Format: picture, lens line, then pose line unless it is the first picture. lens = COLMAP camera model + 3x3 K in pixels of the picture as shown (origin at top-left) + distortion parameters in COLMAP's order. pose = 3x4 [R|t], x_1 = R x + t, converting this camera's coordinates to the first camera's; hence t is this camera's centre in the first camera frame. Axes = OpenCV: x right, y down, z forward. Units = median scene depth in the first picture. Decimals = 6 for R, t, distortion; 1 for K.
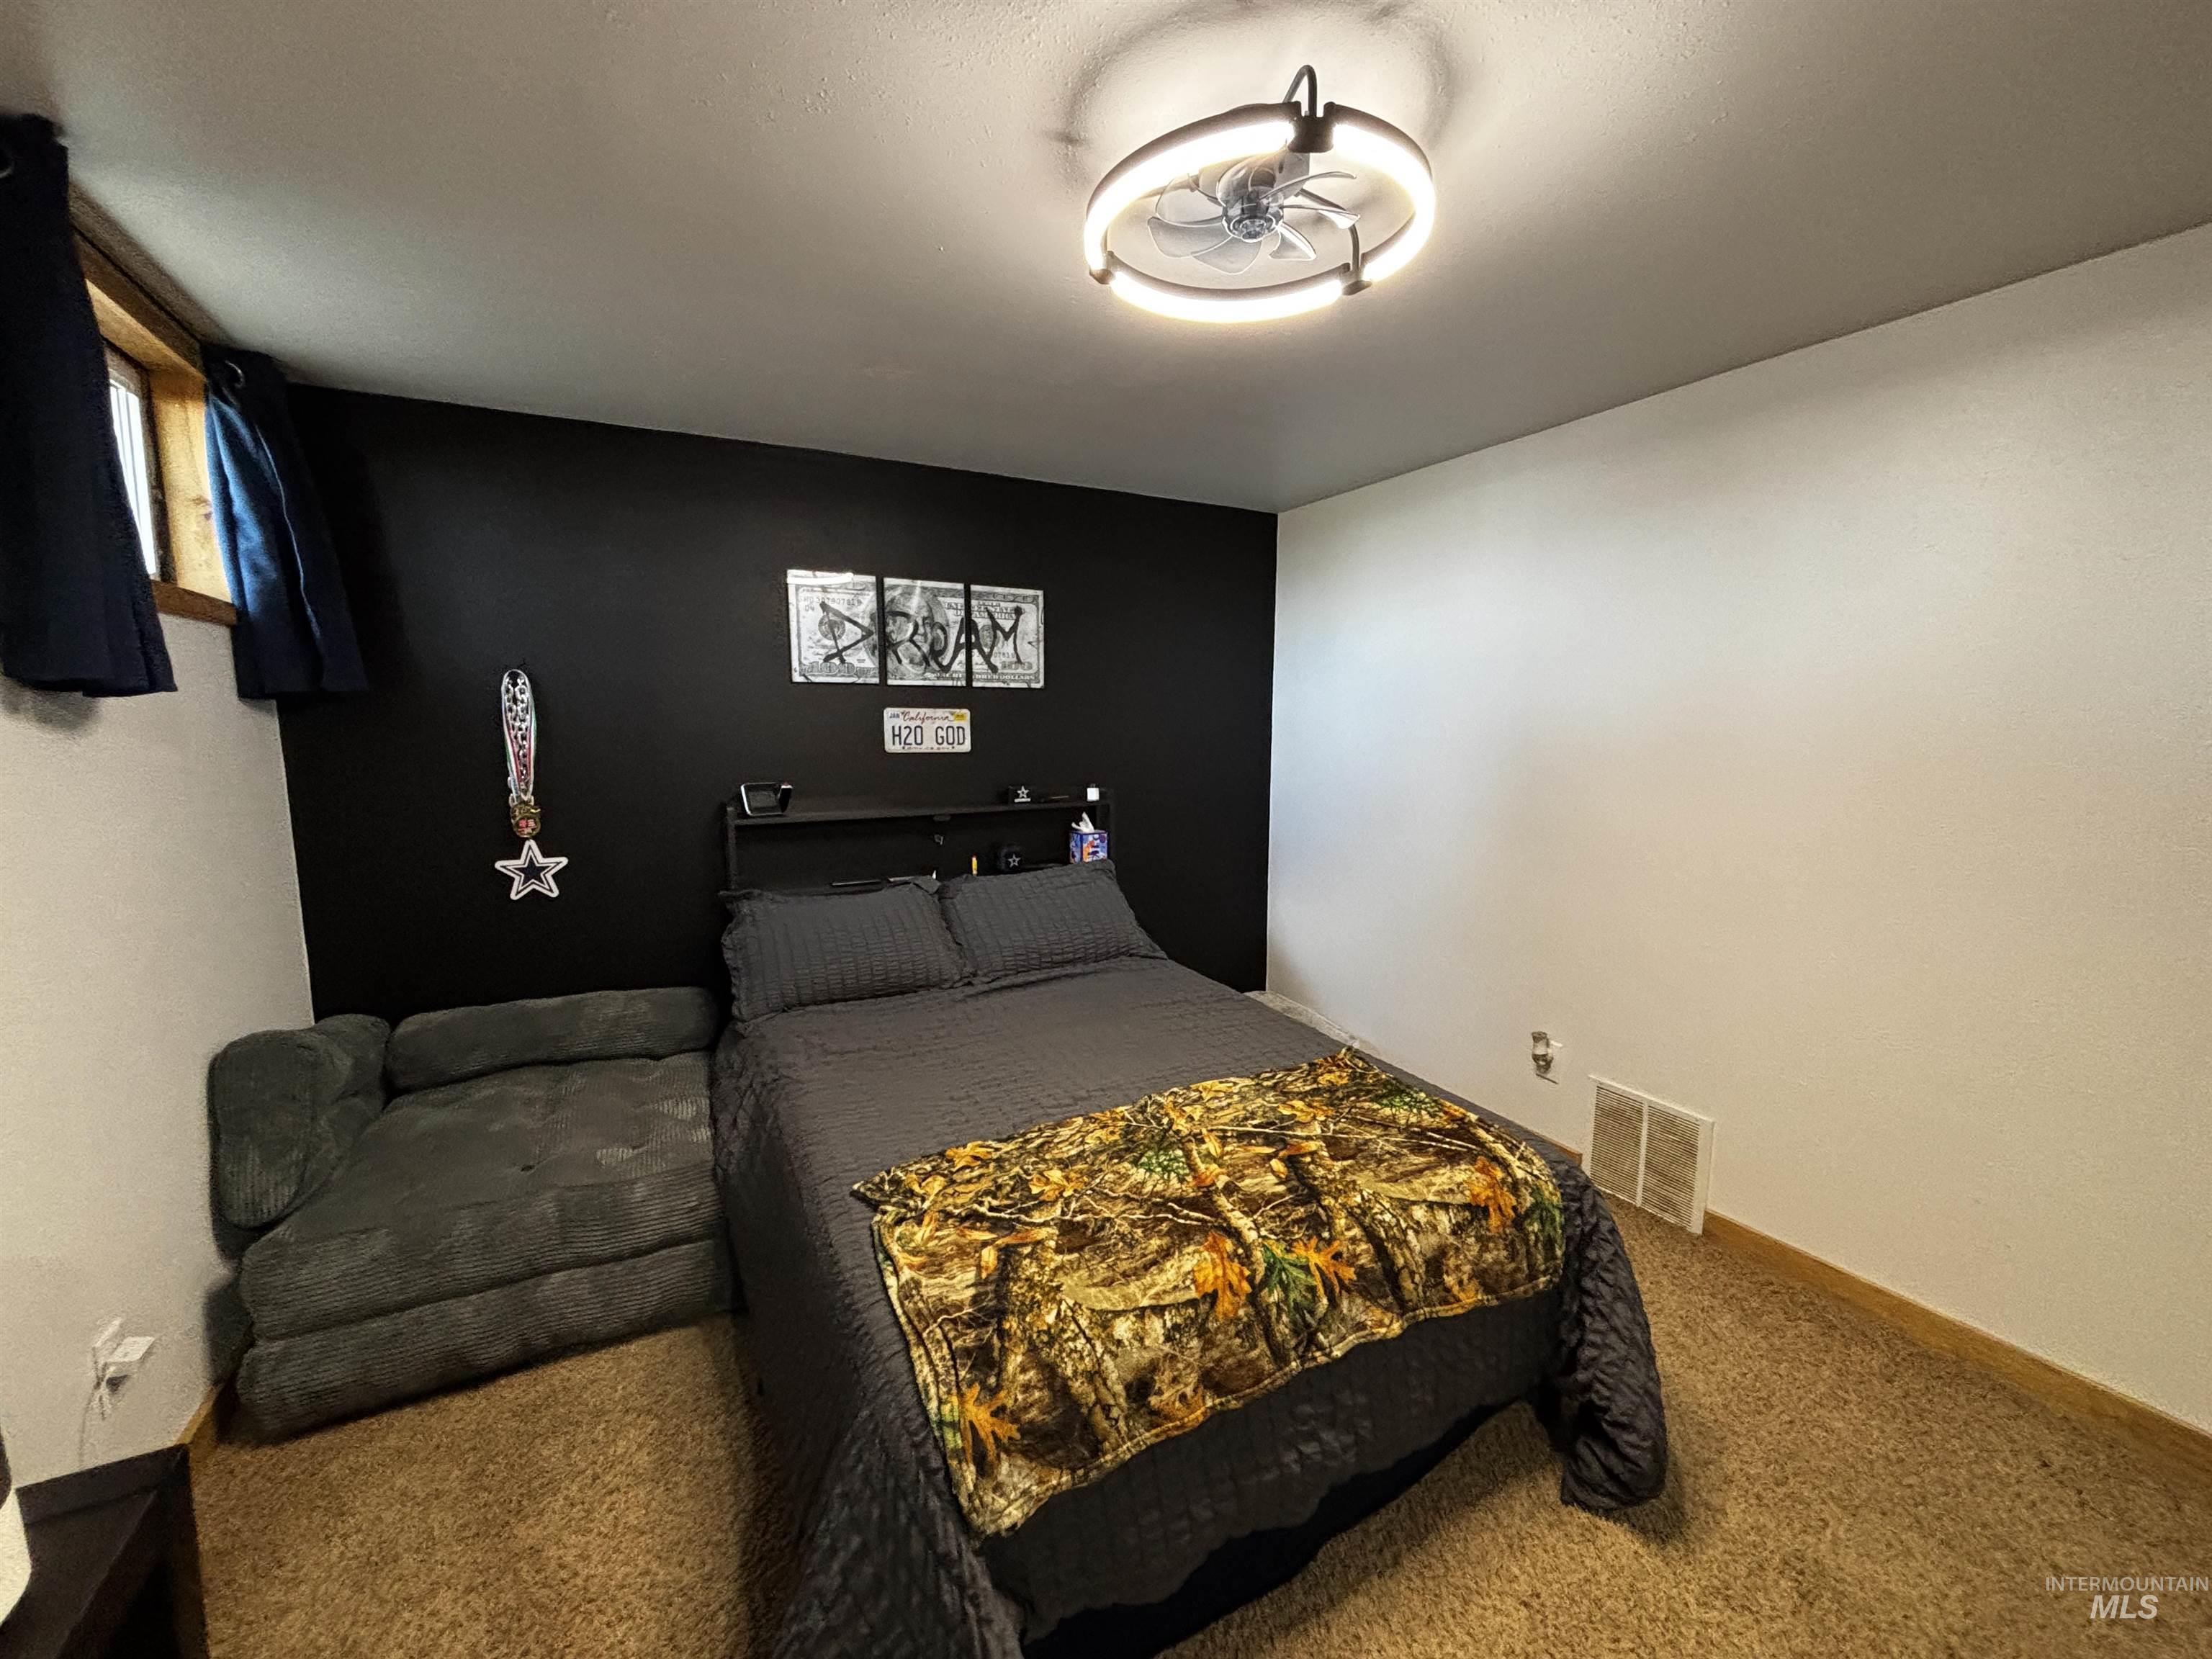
lens RADIAL K [[886.9, 0, 1106.0], [0, 886.9, 829.5], [0, 0, 1]] dist [0.019569, -0.000066]
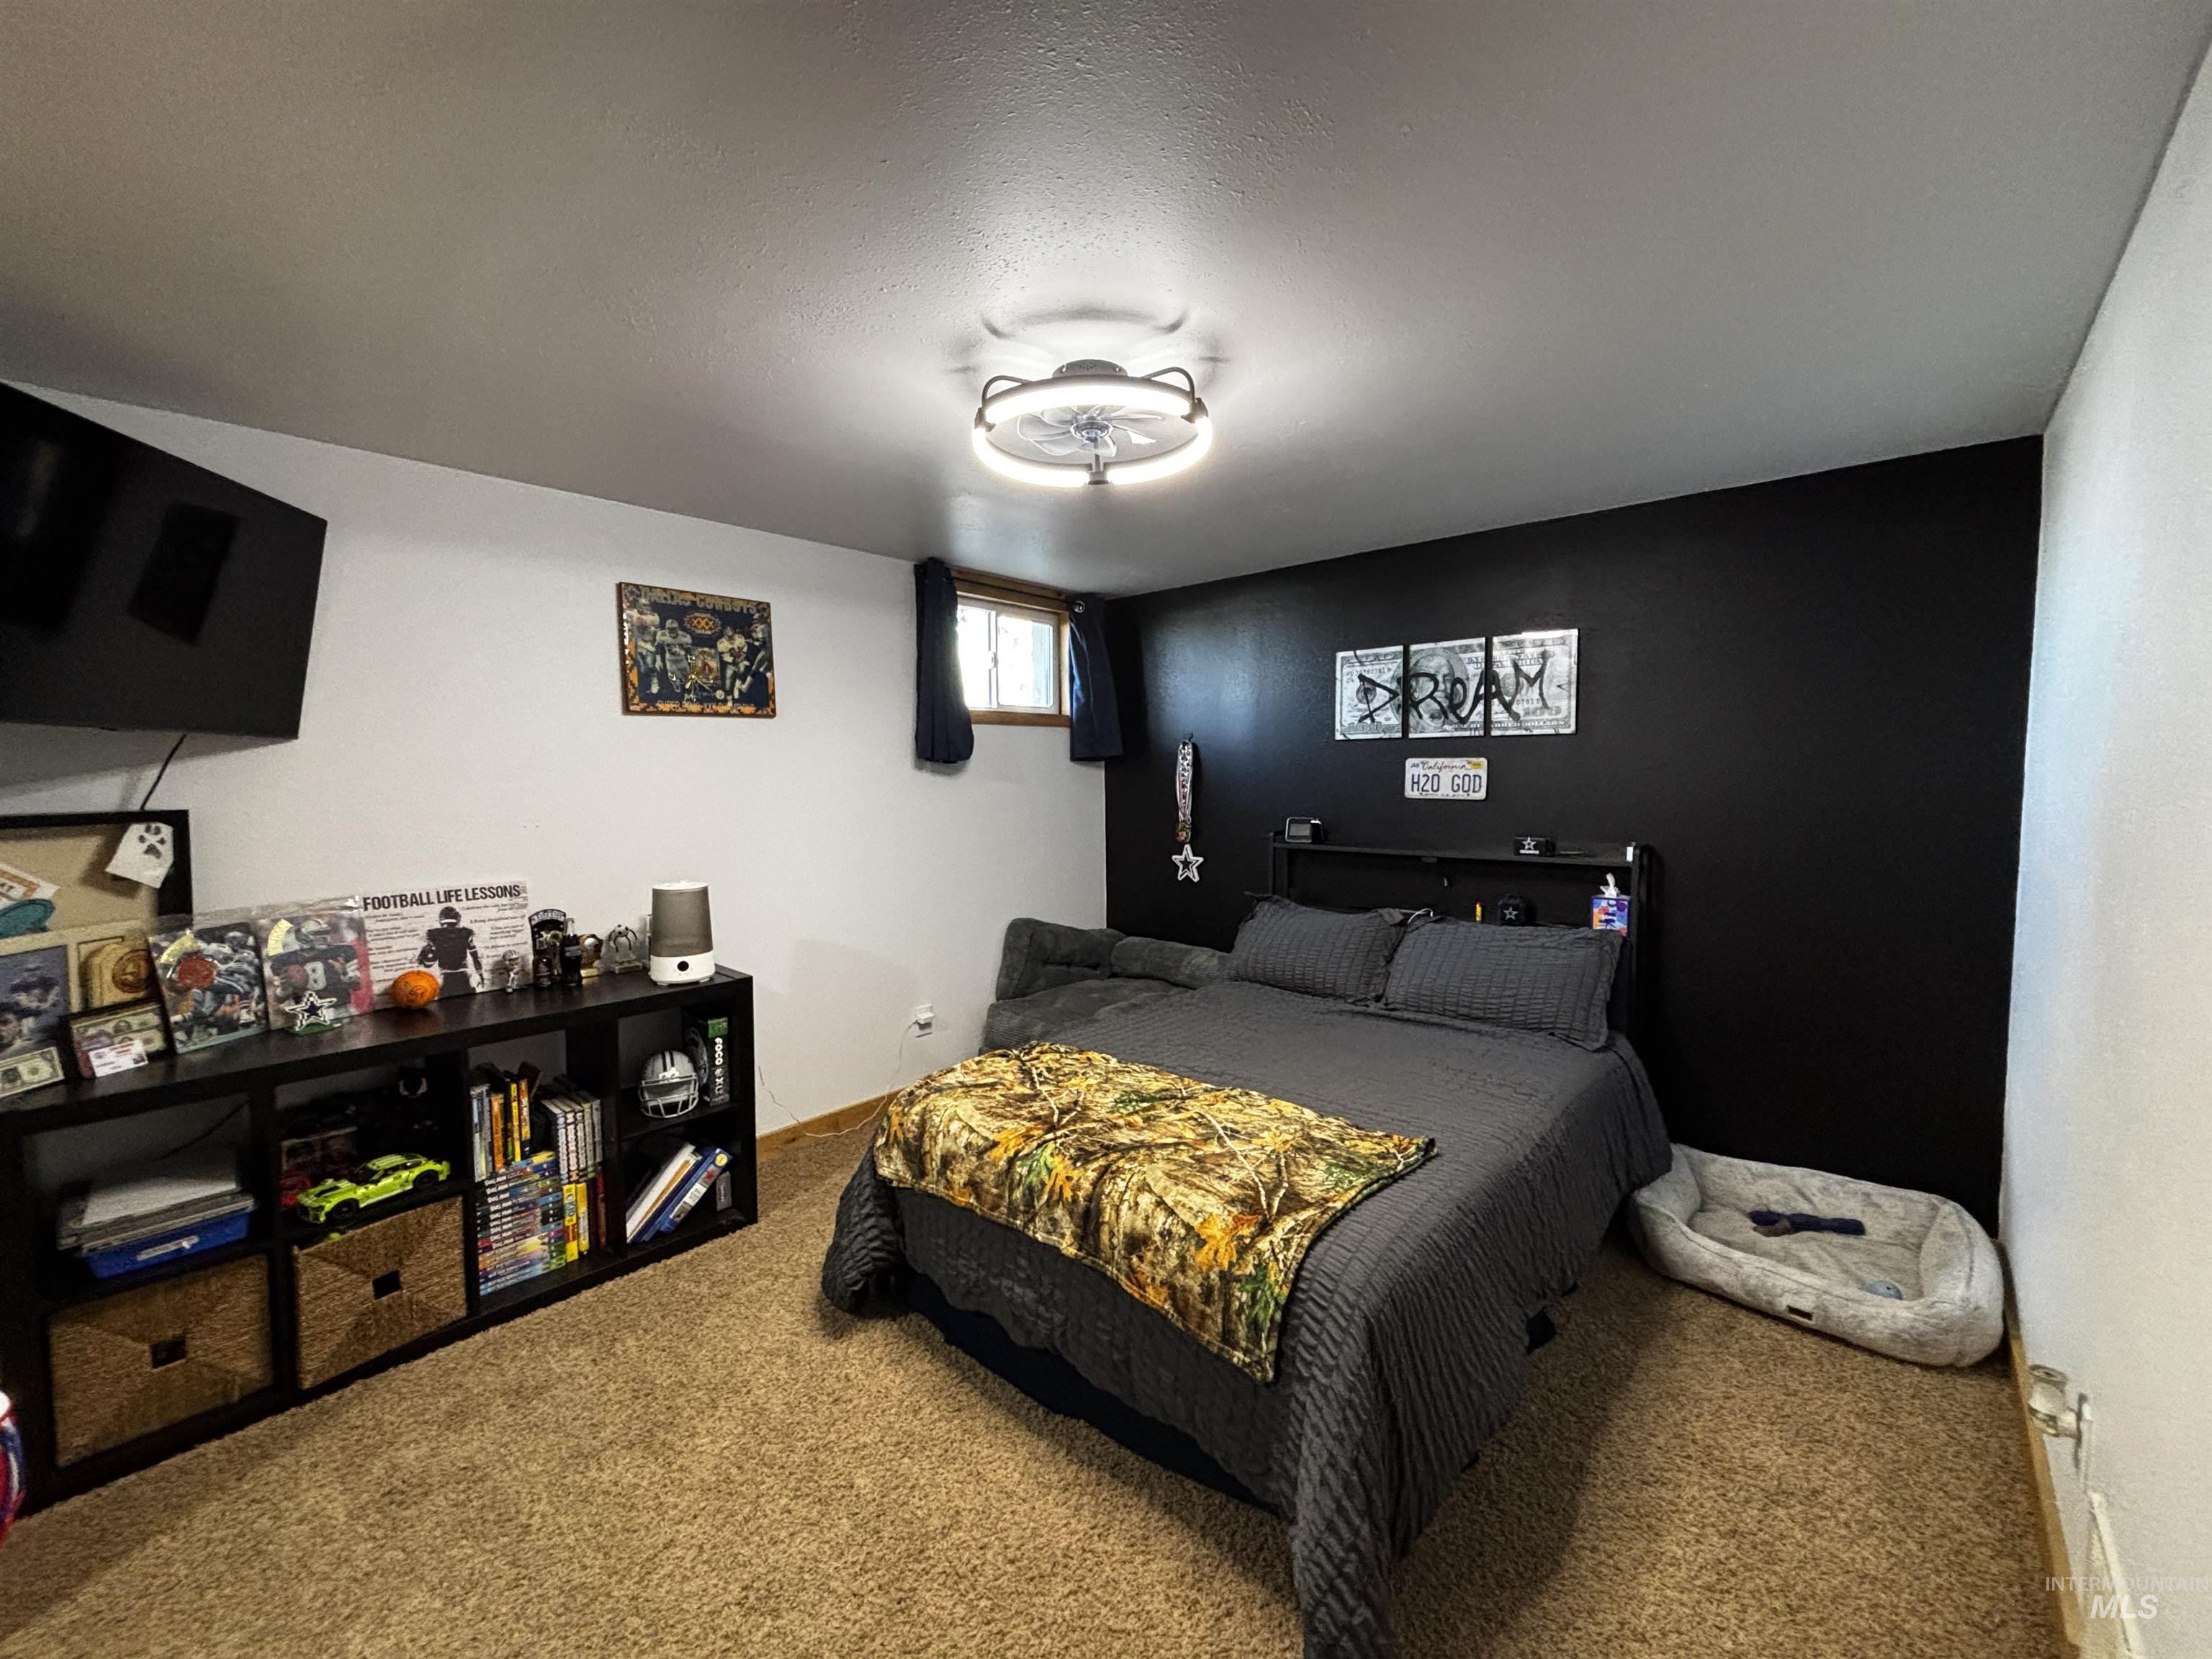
lens RADIAL K [[885.7, 0, 1106.0], [0, 885.7, 829.5], [0, 0, 1]] dist [0.061259, -0.000018]
pose [[0.350737, 0.061454, -0.934456, 0.707717], [-0.110441, 0.993595, 0.023891, -0.032948], [0.929939, 0.094823, 0.355277, 0.256338]]
